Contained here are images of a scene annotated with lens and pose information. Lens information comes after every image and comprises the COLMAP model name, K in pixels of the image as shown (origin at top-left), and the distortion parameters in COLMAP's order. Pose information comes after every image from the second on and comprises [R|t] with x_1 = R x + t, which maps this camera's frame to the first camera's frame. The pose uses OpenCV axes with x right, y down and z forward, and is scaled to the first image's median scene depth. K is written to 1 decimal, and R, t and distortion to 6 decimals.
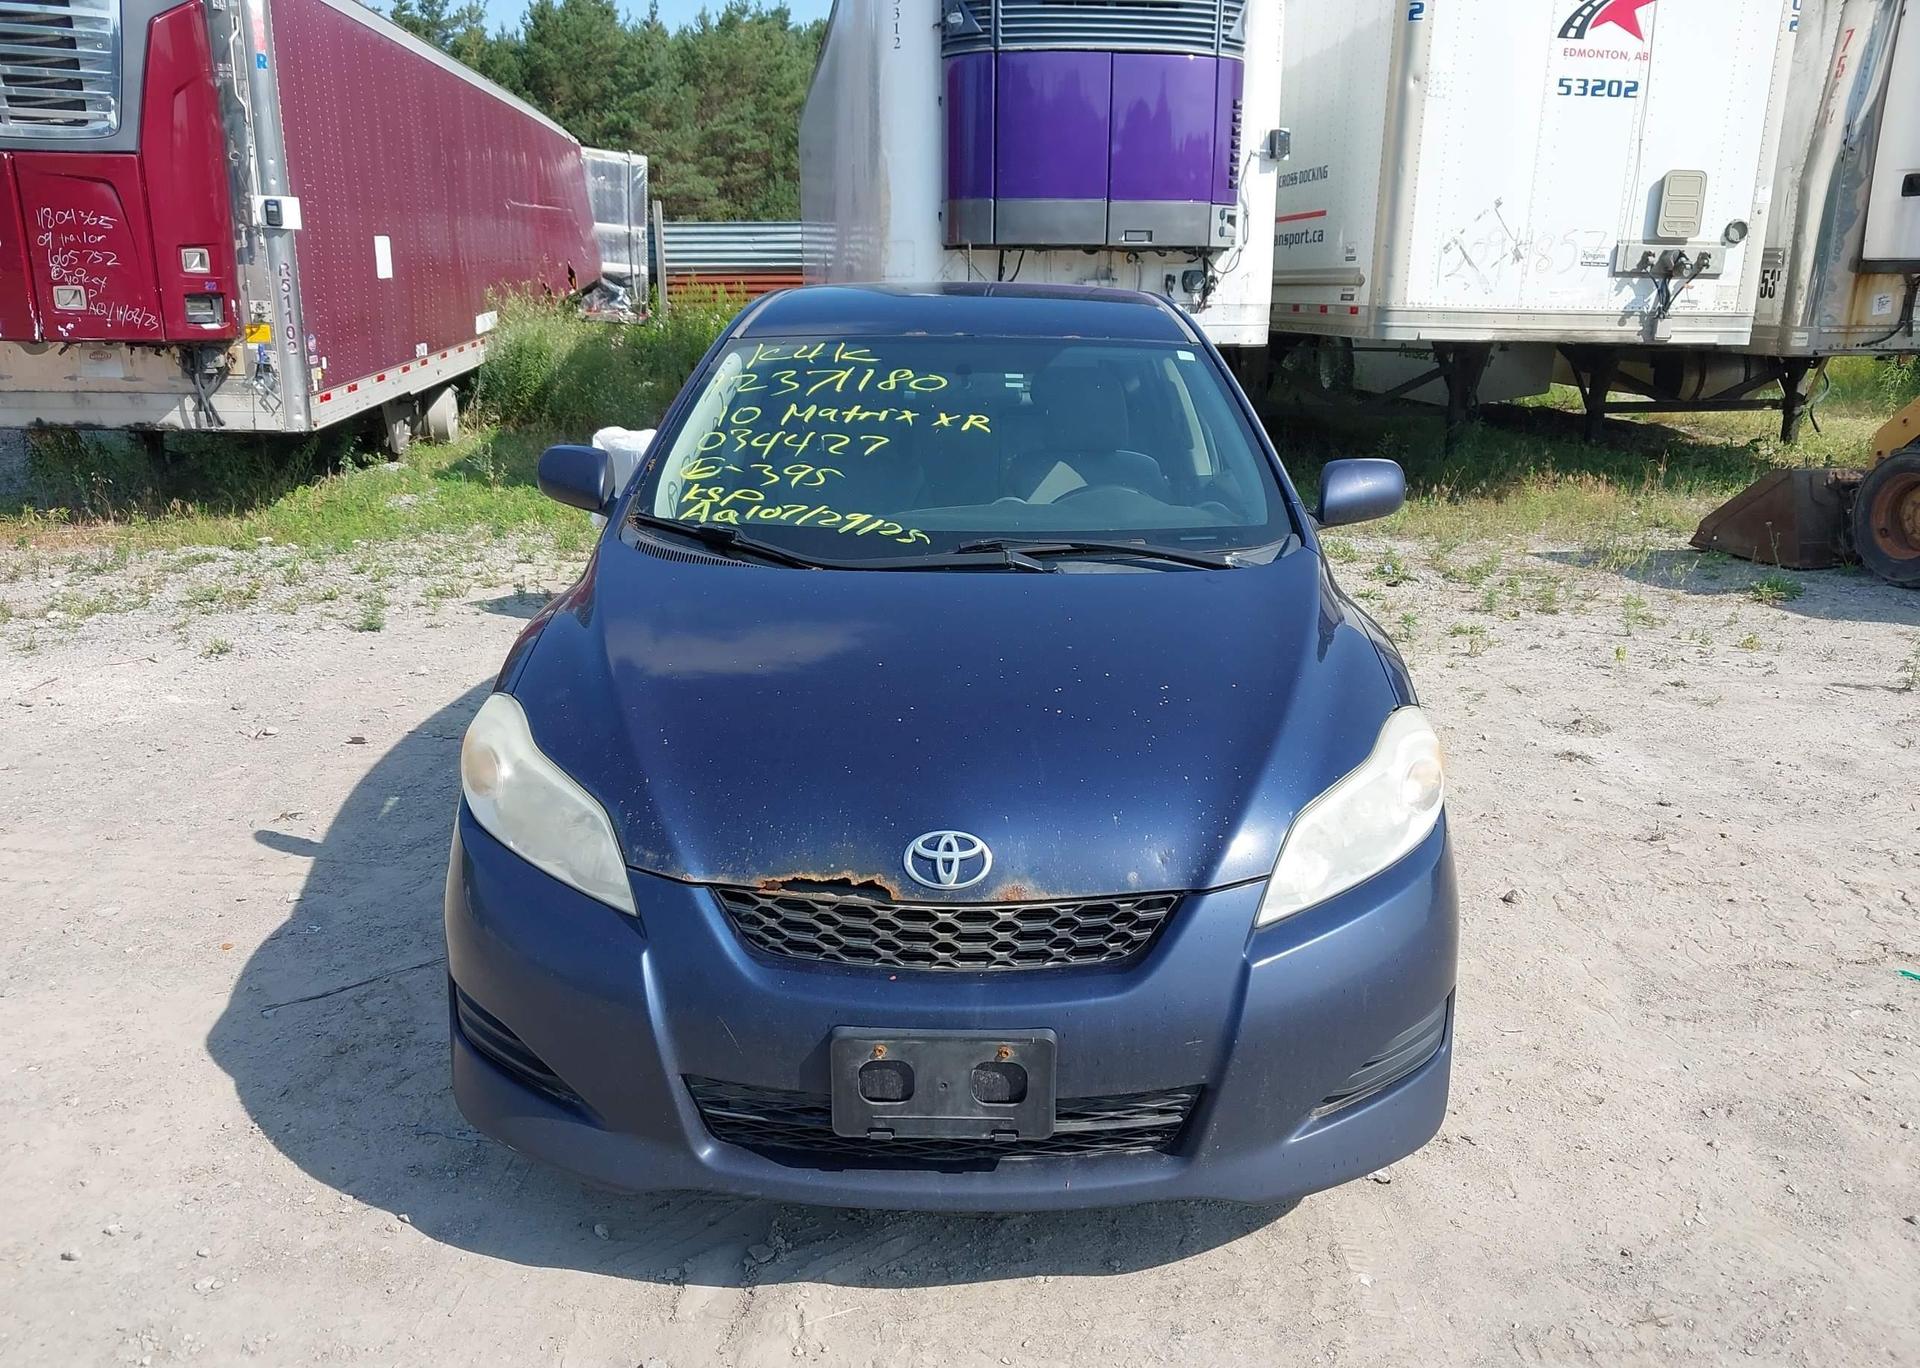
lens RADIAL K [[1559.3, 0, 946.5], [0, 1559.3, 686.6], [0, 0, 1]] dist [-0.003949, 0.011747]
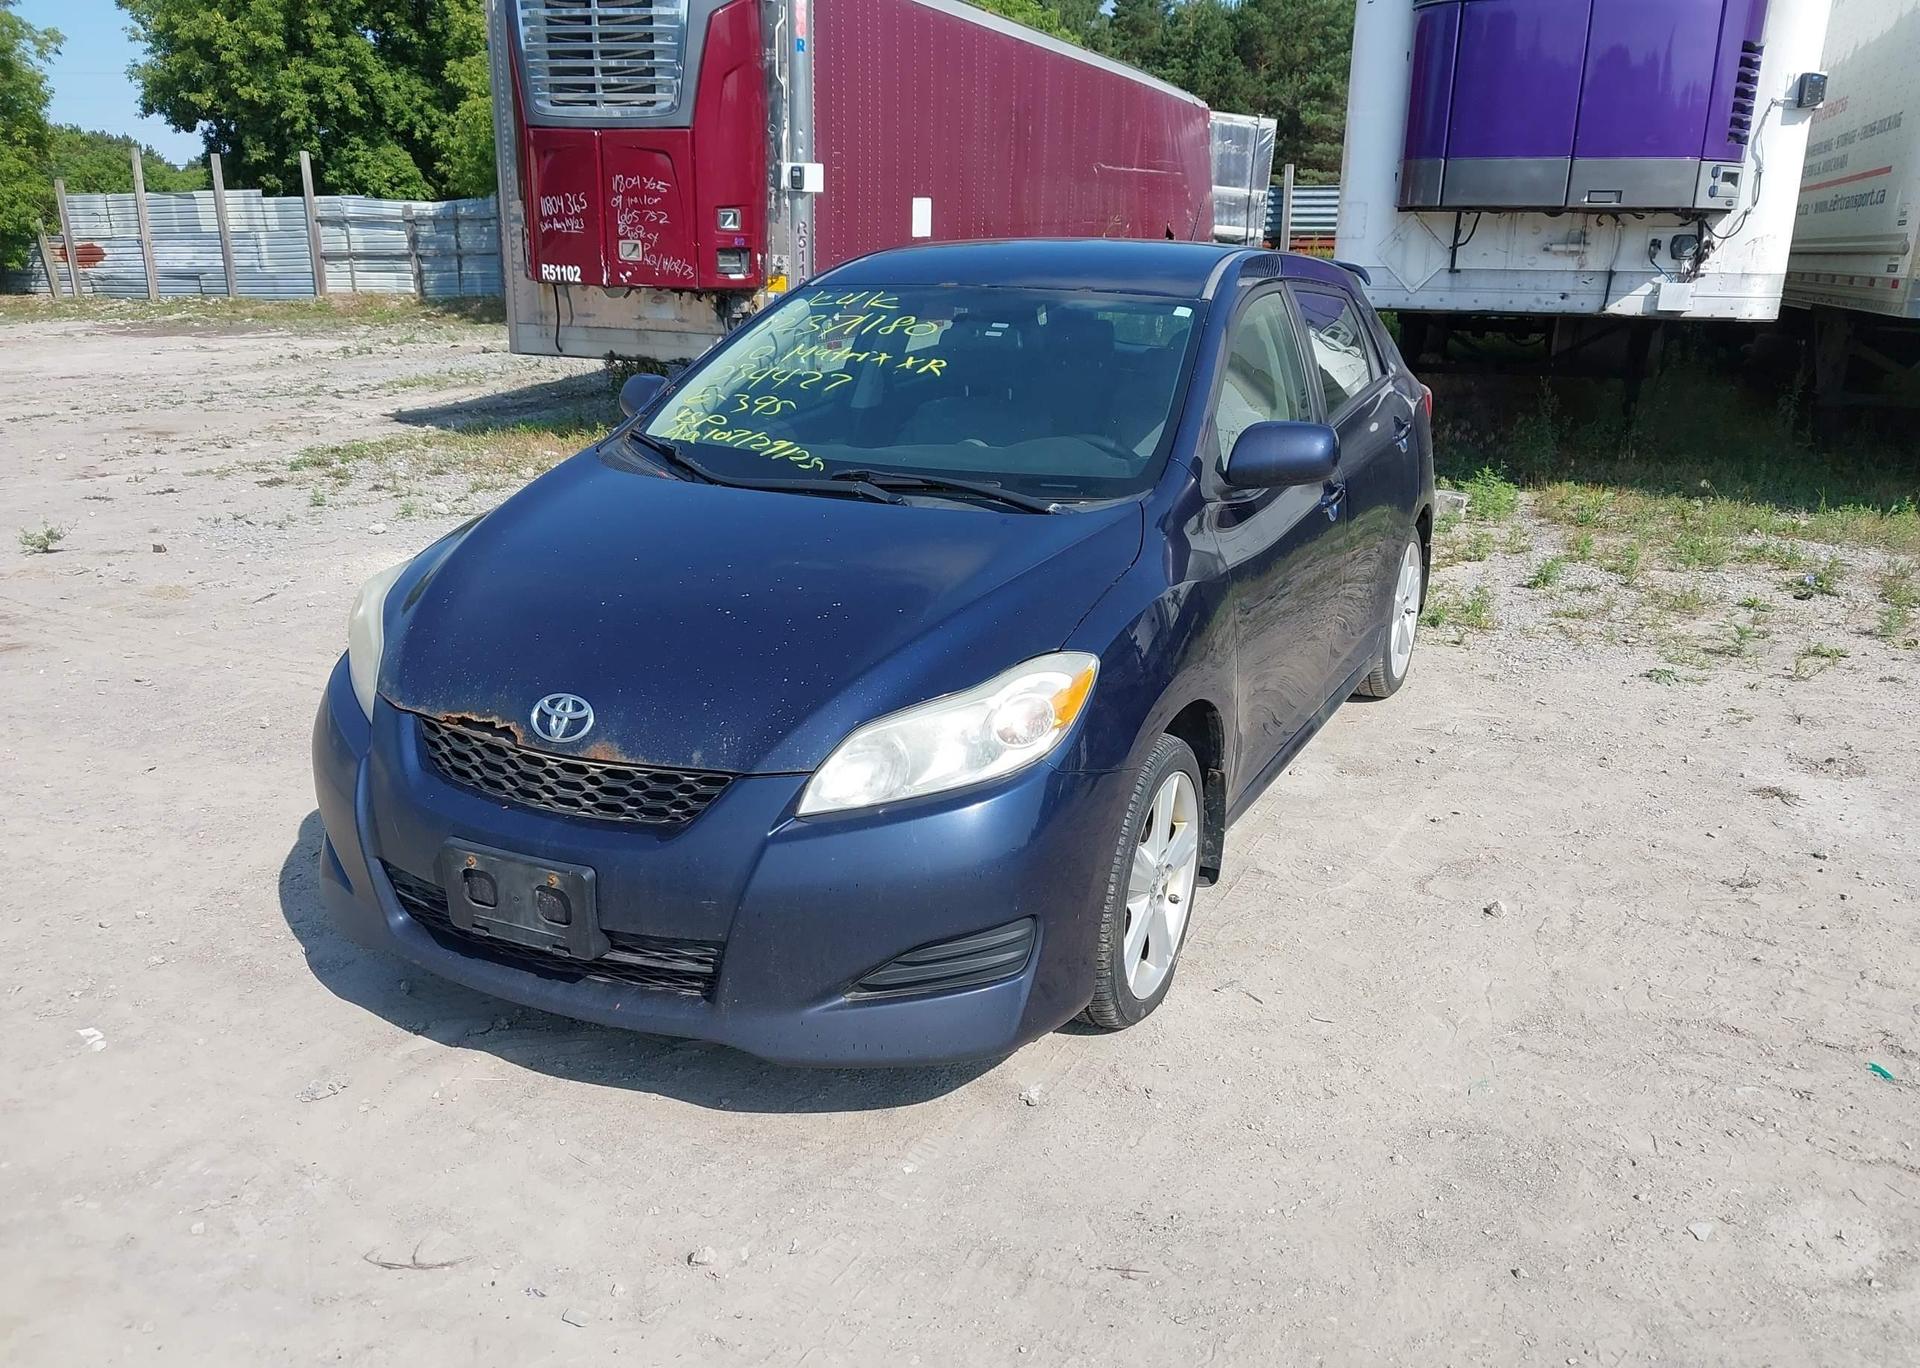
lens RADIAL K [[1559.3, 0, 950.8], [0, 1559.3, 685.1], [0, 0, 1]] dist [-0.003949, 0.011747]
pose [[0.904645, 0.125391, -0.407301, 0.185082], [-0.117193, 0.992083, 0.045128, -0.000477], [0.409736, 0.006908, 0.912178, 0.008781]]
